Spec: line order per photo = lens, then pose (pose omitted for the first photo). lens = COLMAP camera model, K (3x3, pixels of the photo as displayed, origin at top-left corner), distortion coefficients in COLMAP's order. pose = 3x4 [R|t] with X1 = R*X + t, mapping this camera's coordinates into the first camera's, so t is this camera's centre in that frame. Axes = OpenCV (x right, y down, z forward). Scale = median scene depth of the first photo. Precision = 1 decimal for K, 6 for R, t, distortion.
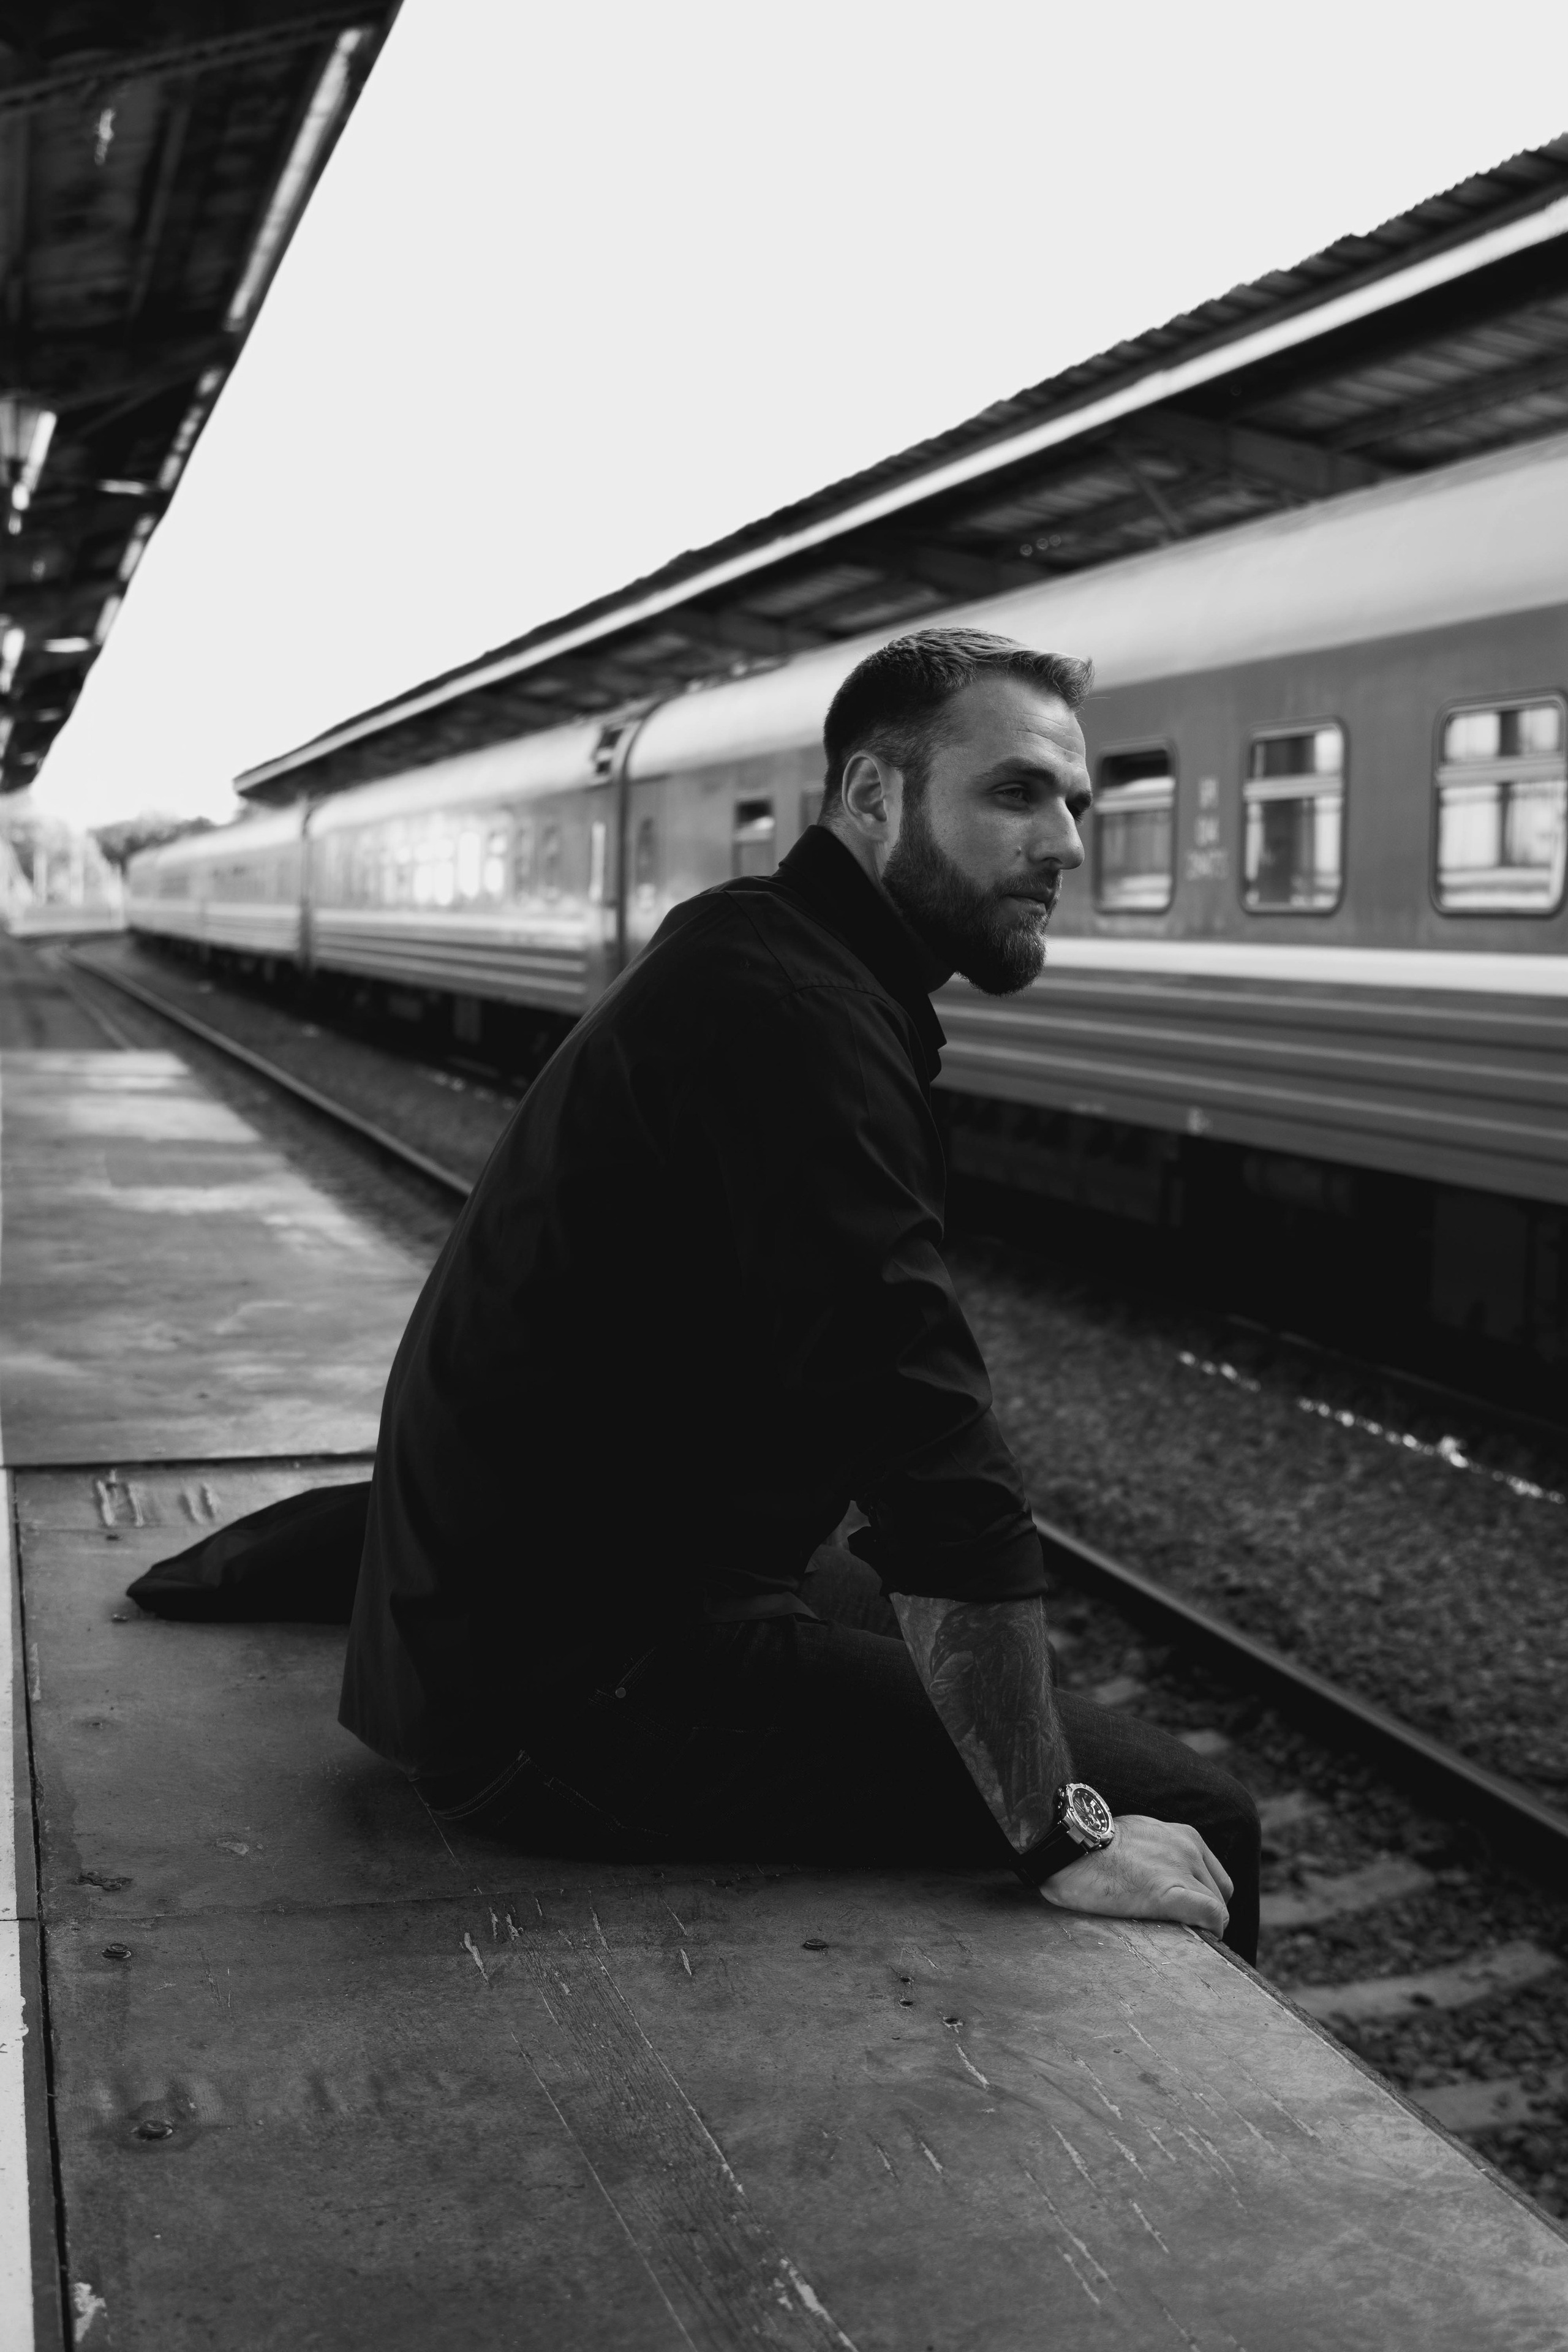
lens RADIAL K [[2709.6, 0, 782.3], [0, 2709.6, 1169.8], [0, 0, 1]] dist [-0.107005, 0.000000]
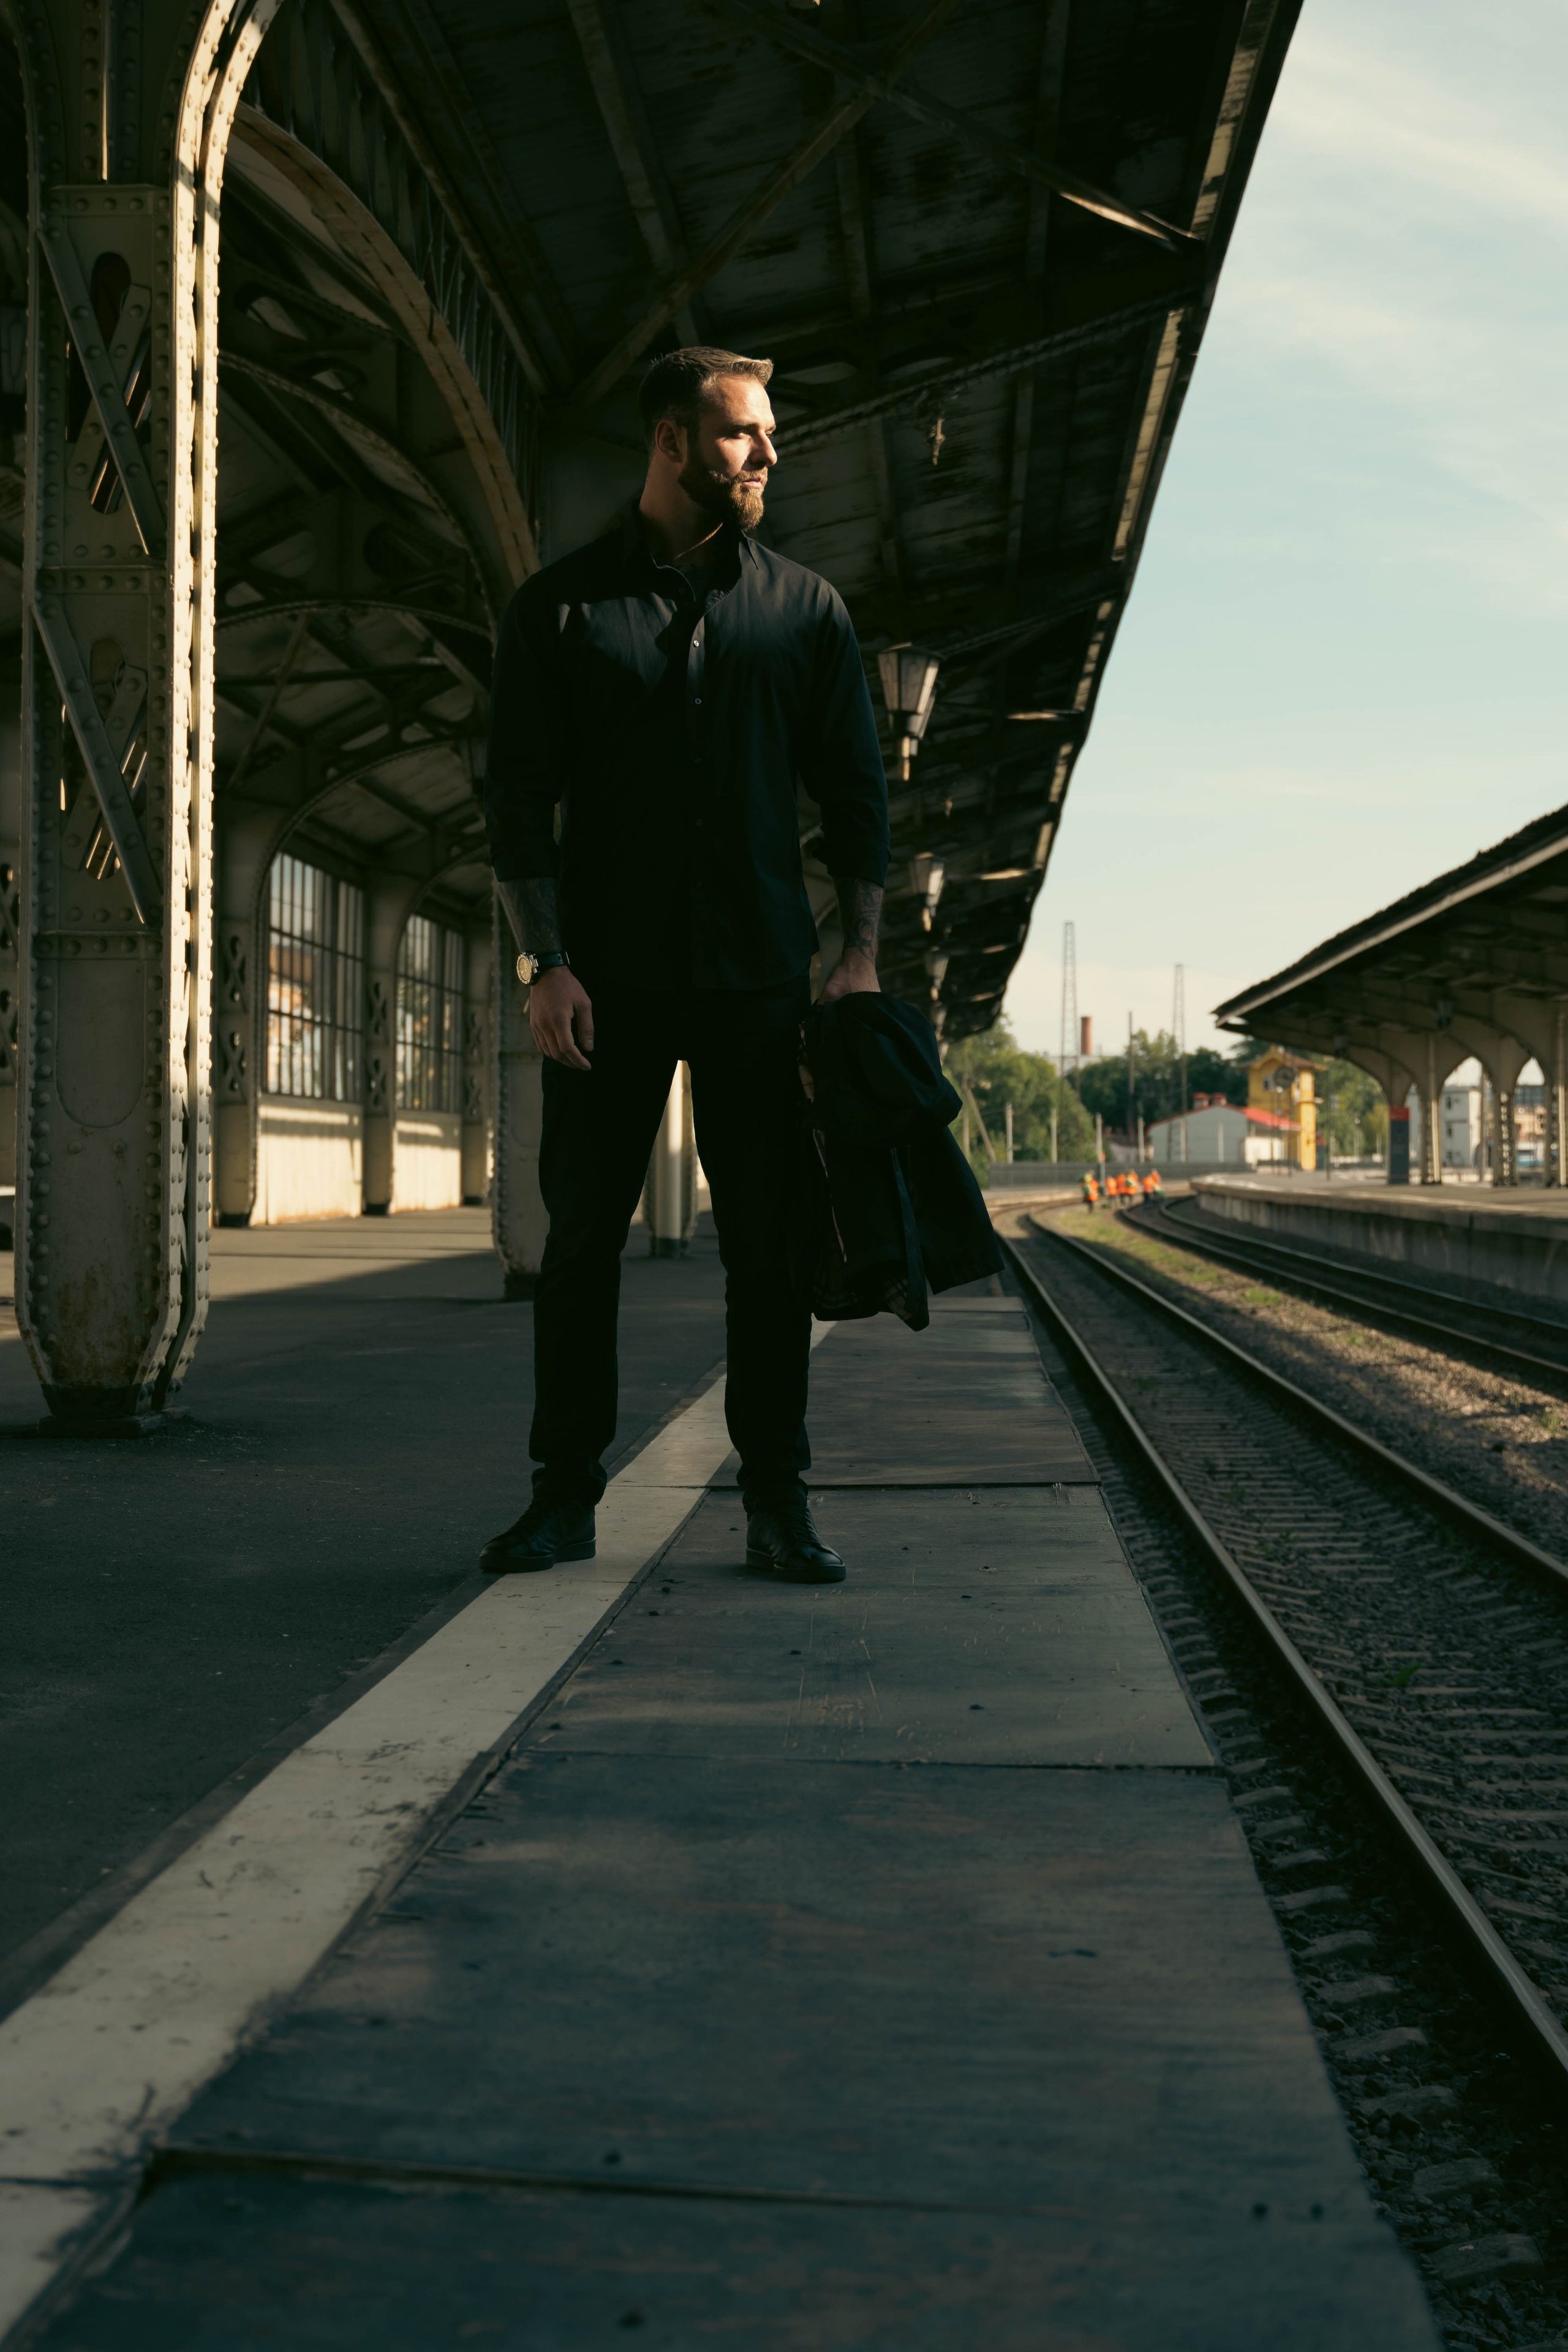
lens RADIAL K [[3428.1, 0, 785.2], [0, 3428.1, 1175.7], [0, 0, 1]] dist [-0.041378, 0.000000]
pose [[0.942548, -0.034608, -0.332275, 0.107751], [0.003961, 0.995708, -0.092471, 0.025520], [0.334049, 0.085842, 0.938639, -0.233388]]
